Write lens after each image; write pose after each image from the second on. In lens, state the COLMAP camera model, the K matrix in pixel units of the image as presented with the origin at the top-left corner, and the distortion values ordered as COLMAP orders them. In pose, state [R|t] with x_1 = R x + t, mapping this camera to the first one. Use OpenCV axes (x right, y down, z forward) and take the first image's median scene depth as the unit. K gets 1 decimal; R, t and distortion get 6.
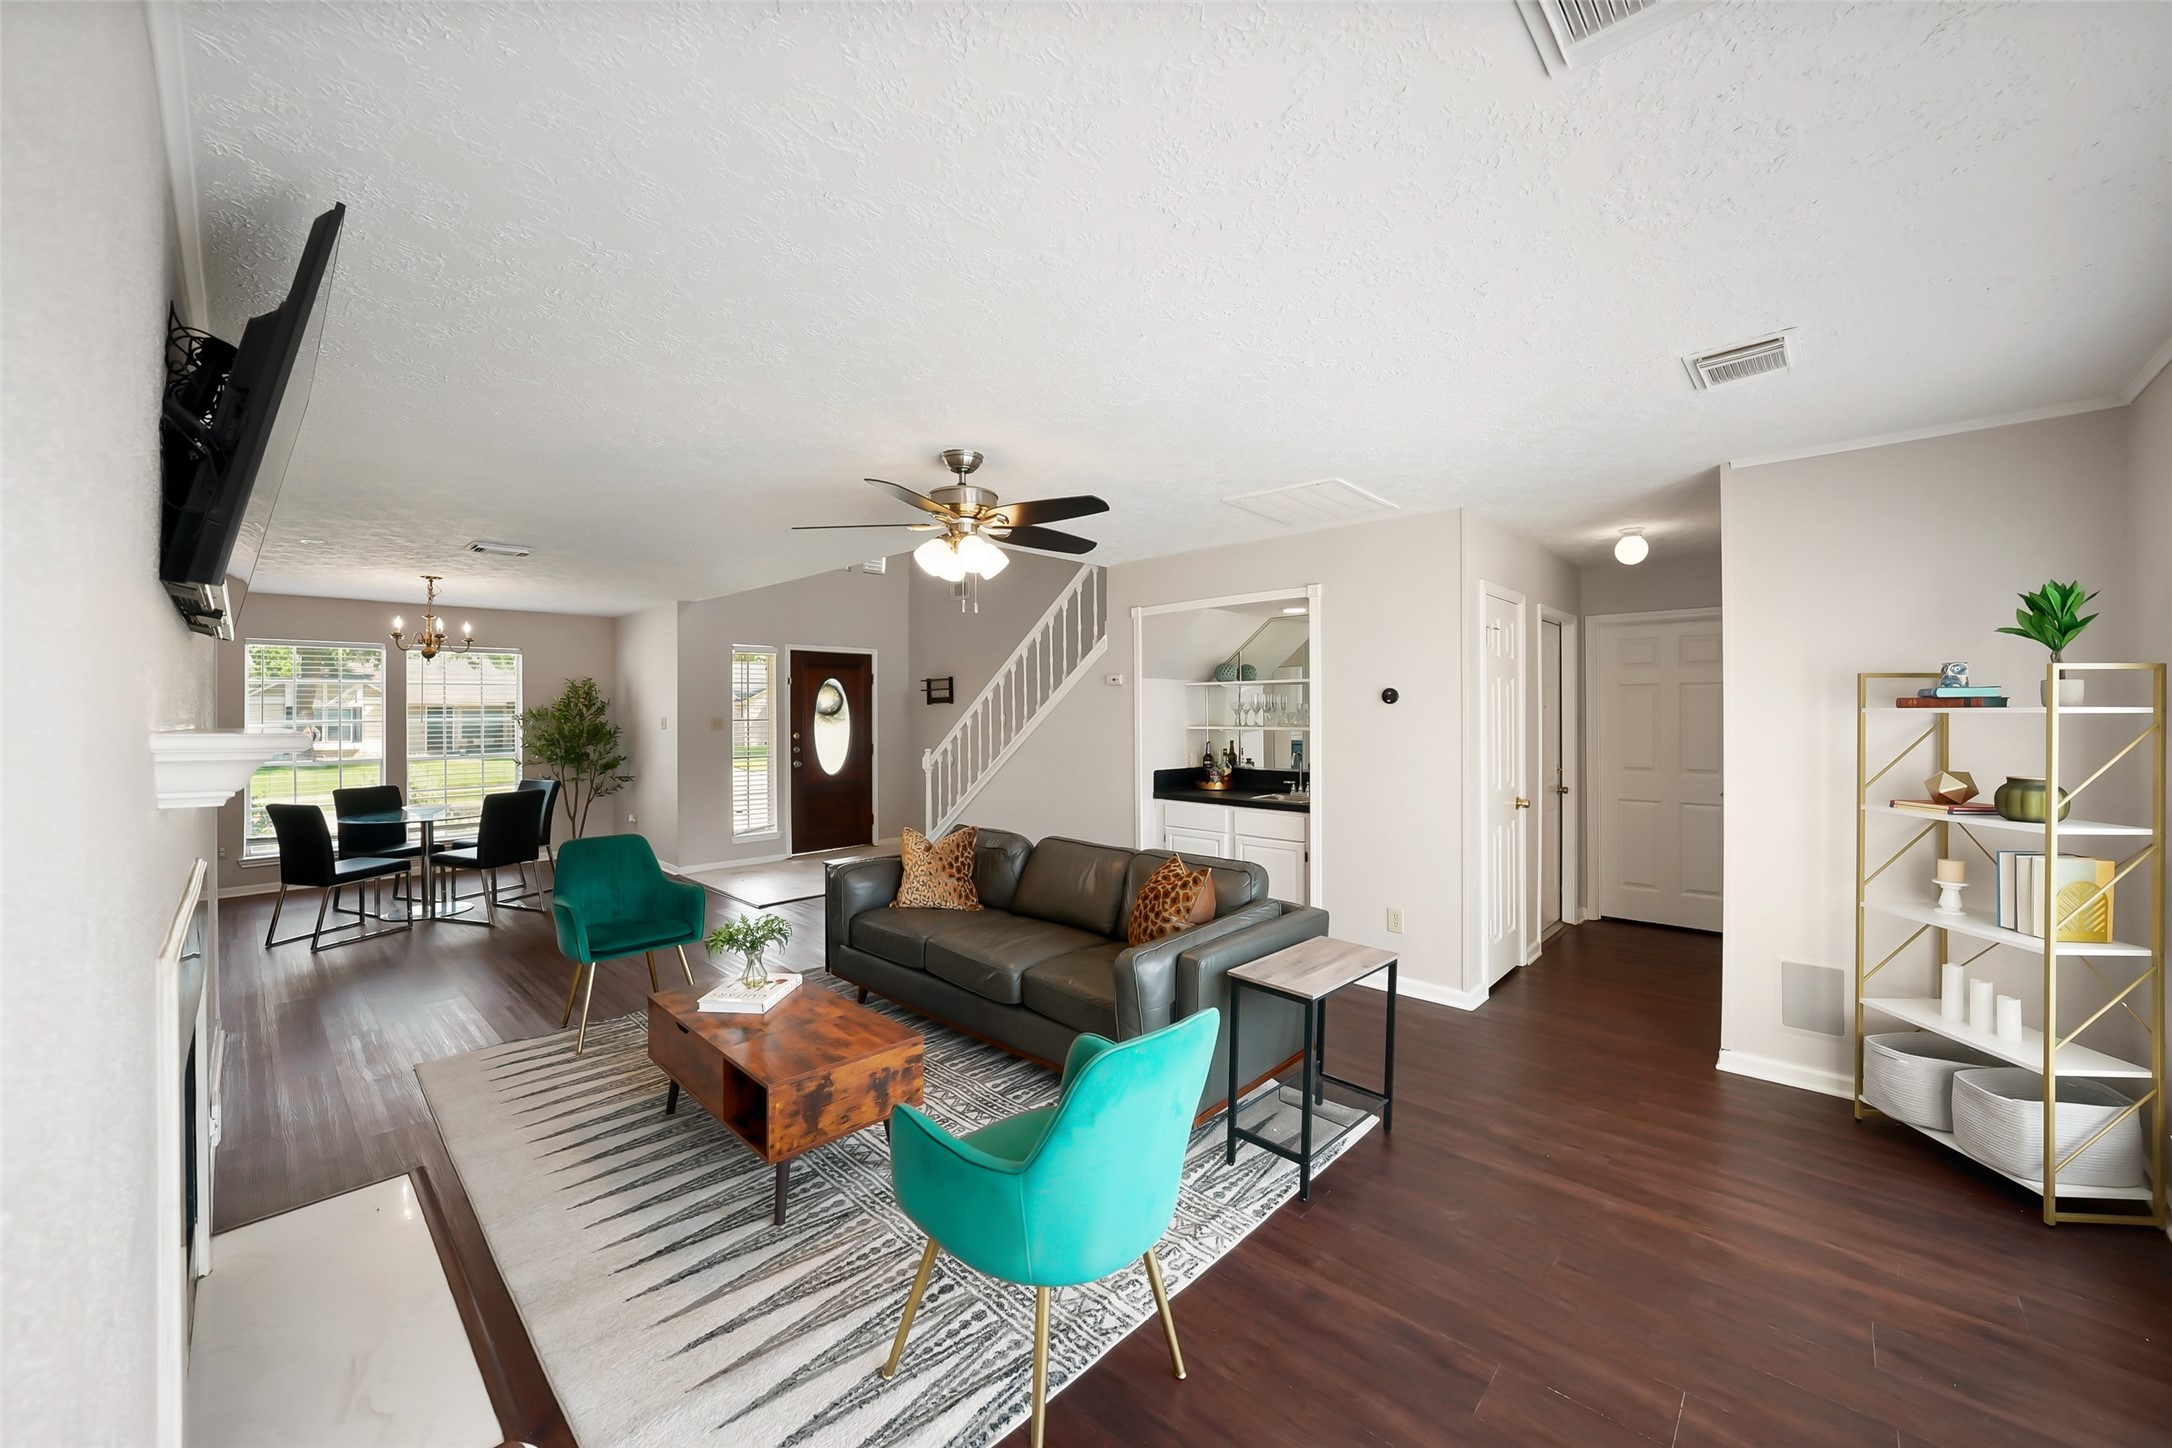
lens RADIAL K [[819.4, 0, 1074.2], [0, 819.4, 713.8], [0, 0, 1]] dist [-0.000568, 0.000130]
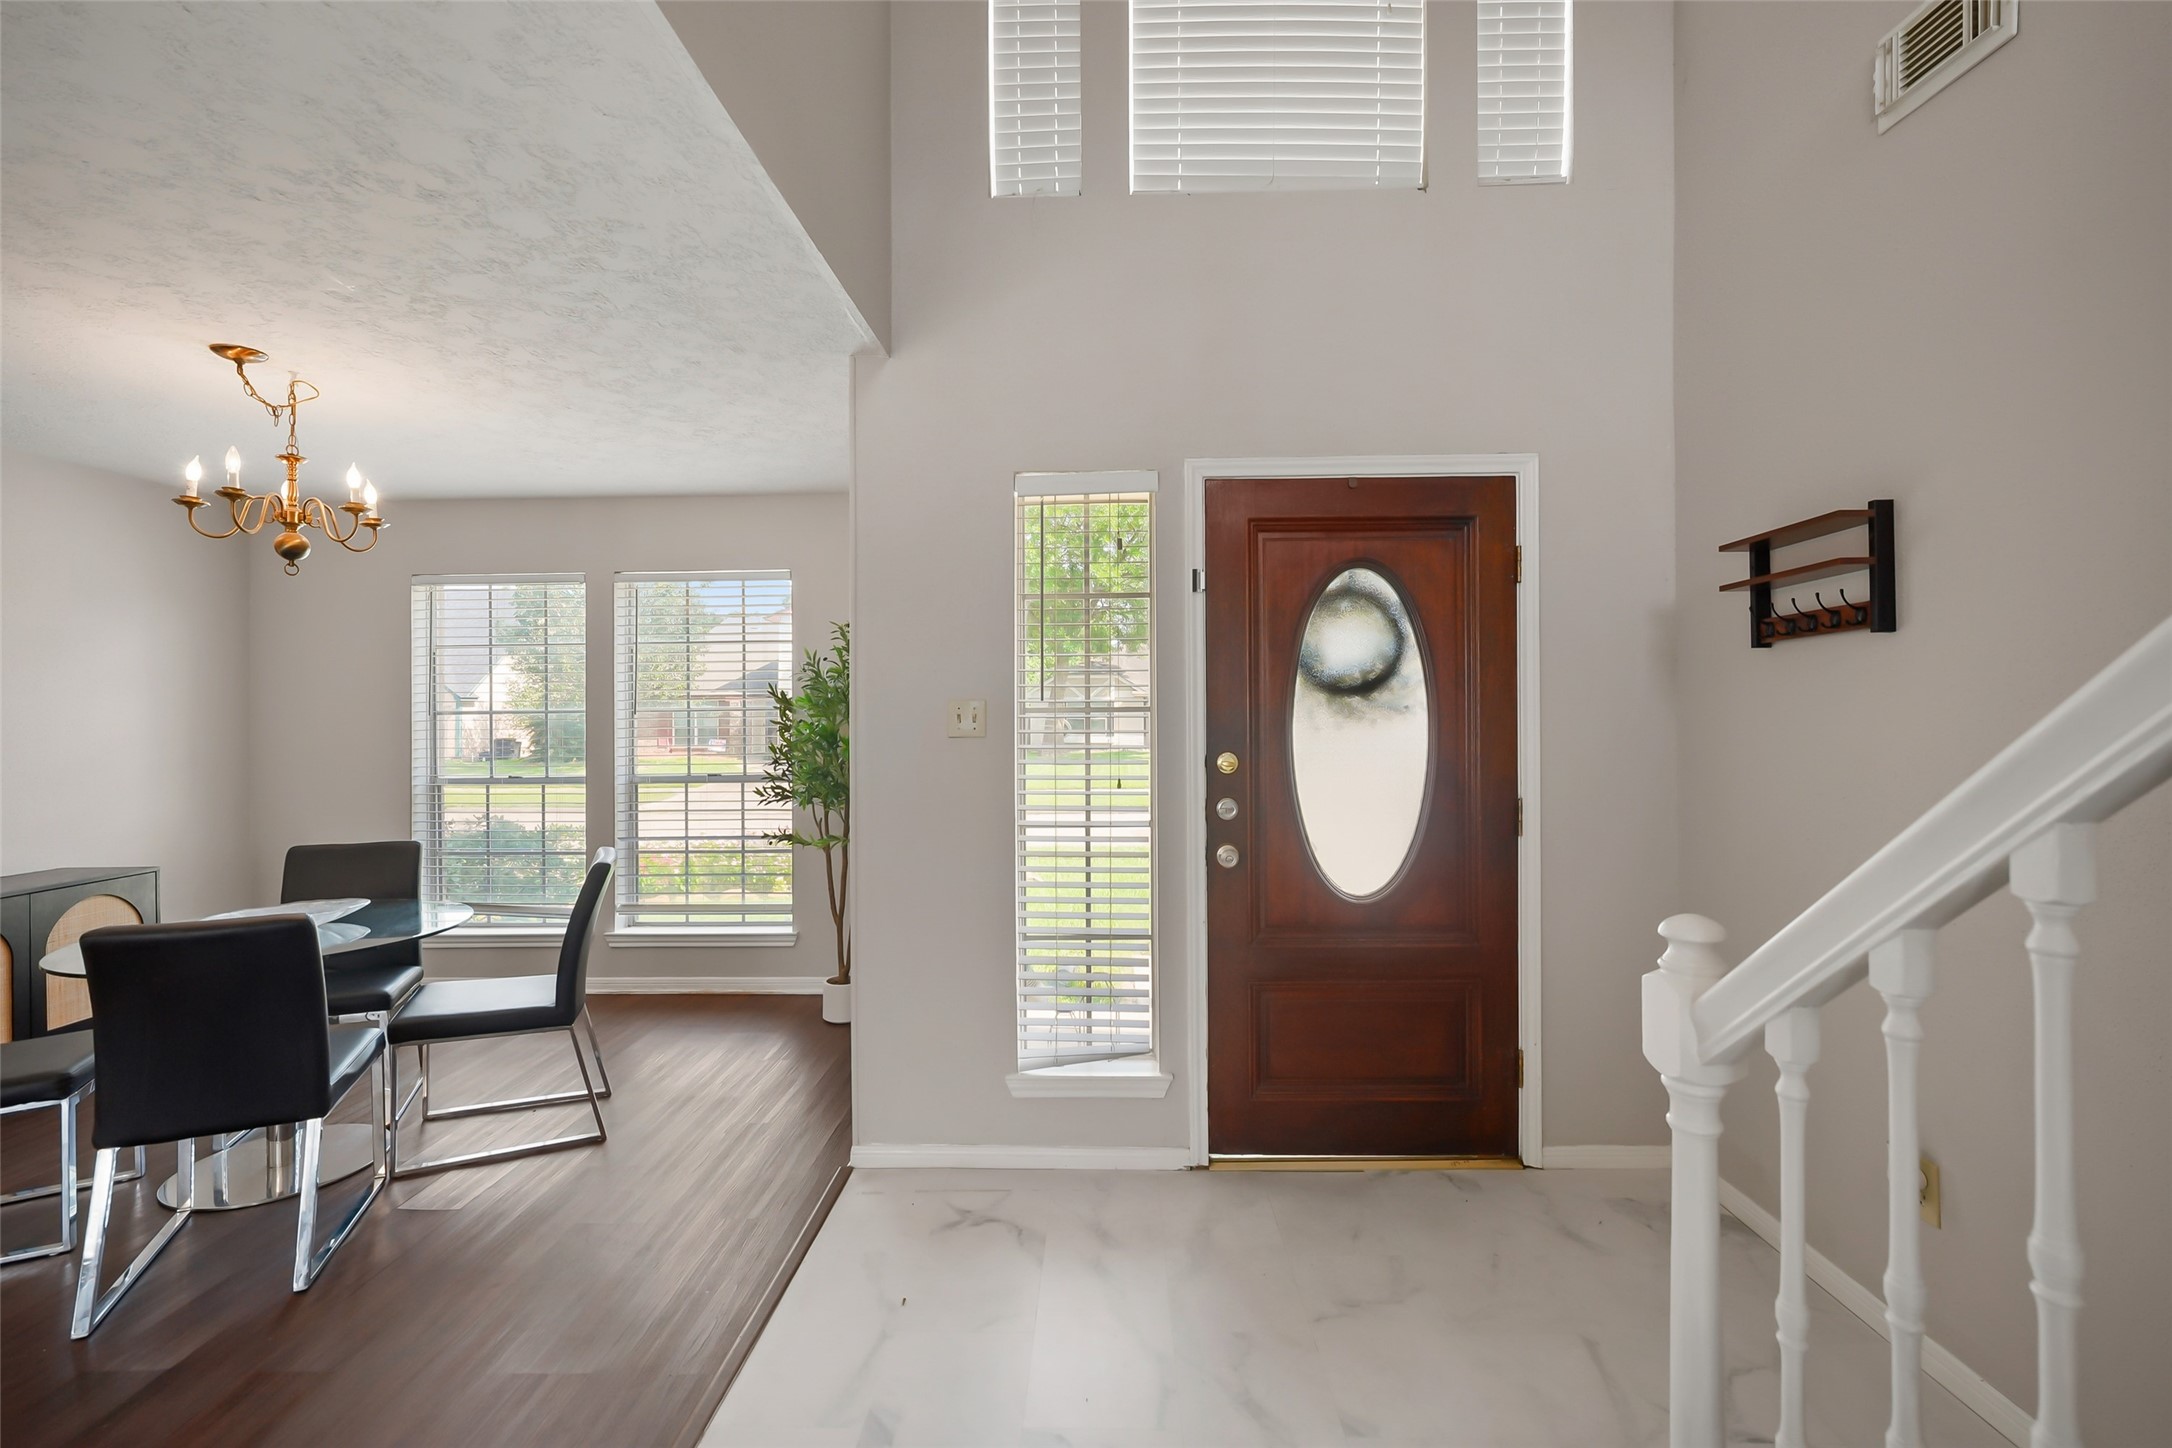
lens RADIAL K [[955.9, 0, 1087.4], [0, 955.9, 716.8], [0, 0, 1]] dist [-0.000793, 0.000063]
pose [[0.677673, 0.003129, -0.735357, -0.115272], [0.002500, 0.999975, 0.006559, 0.007552], [0.735359, -0.006283, 0.677648, 0.727521]]
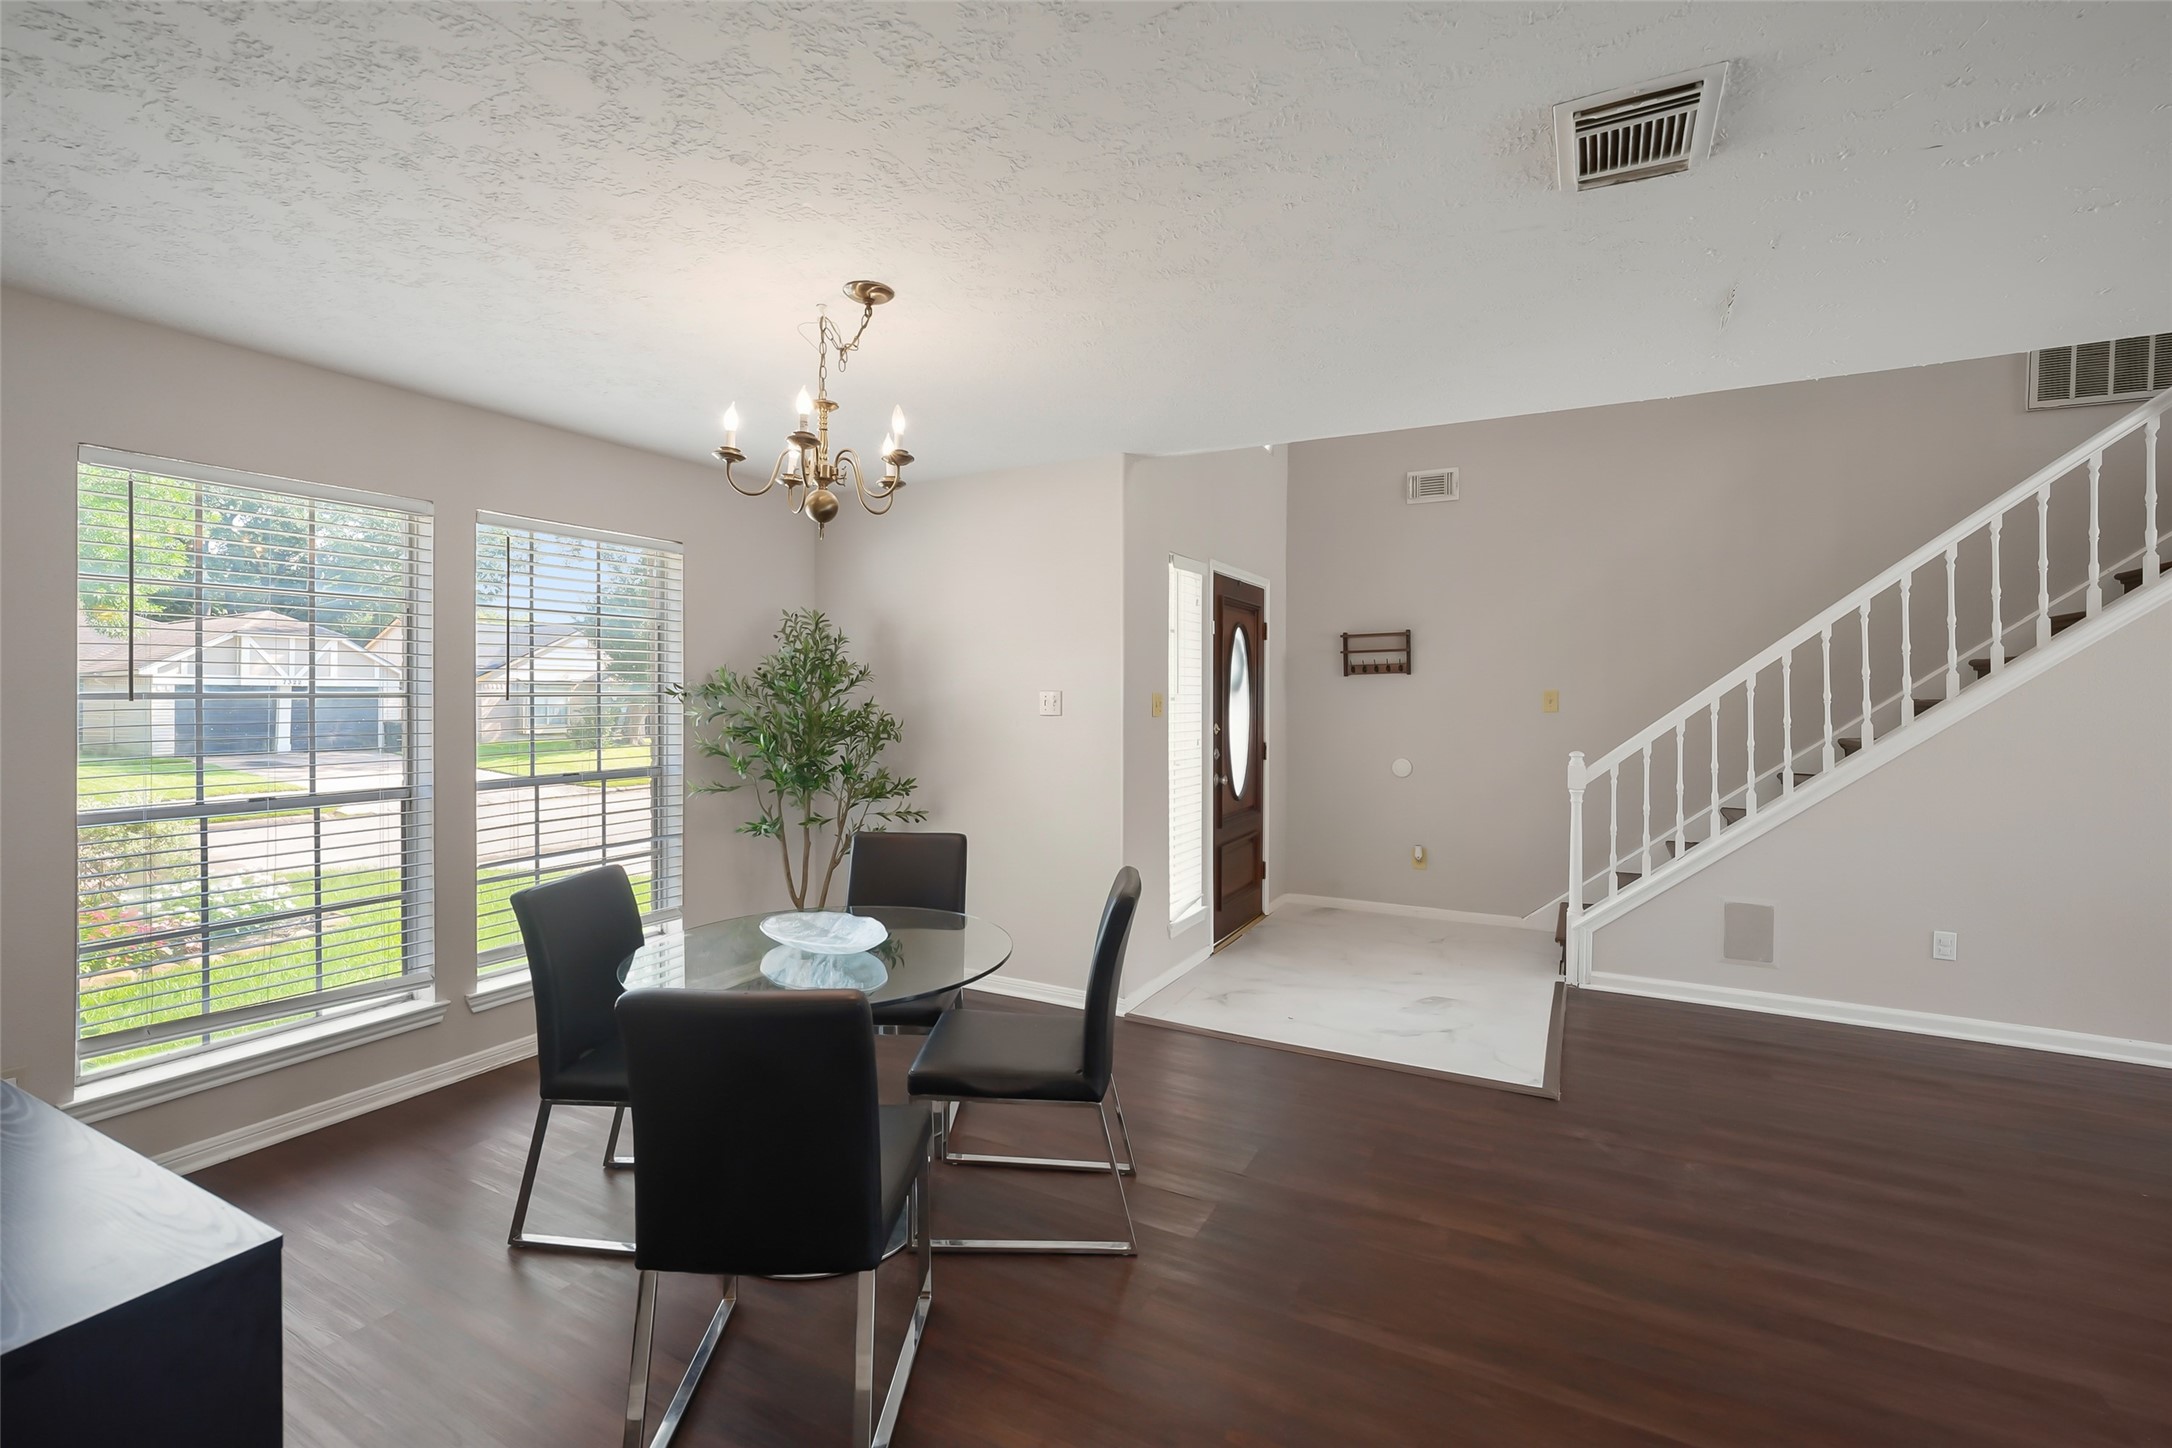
lens RADIAL K [[926.5, 0, 1087.3], [0, 926.5, 738.6], [0, 0, 1]] dist [-0.002301, -0.000120]
pose [[0.961146, -0.005333, 0.275988, -0.594642], [-0.007492, 0.998941, 0.045394, 0.005565], [-0.275938, -0.045697, 0.960088, 0.432658]]
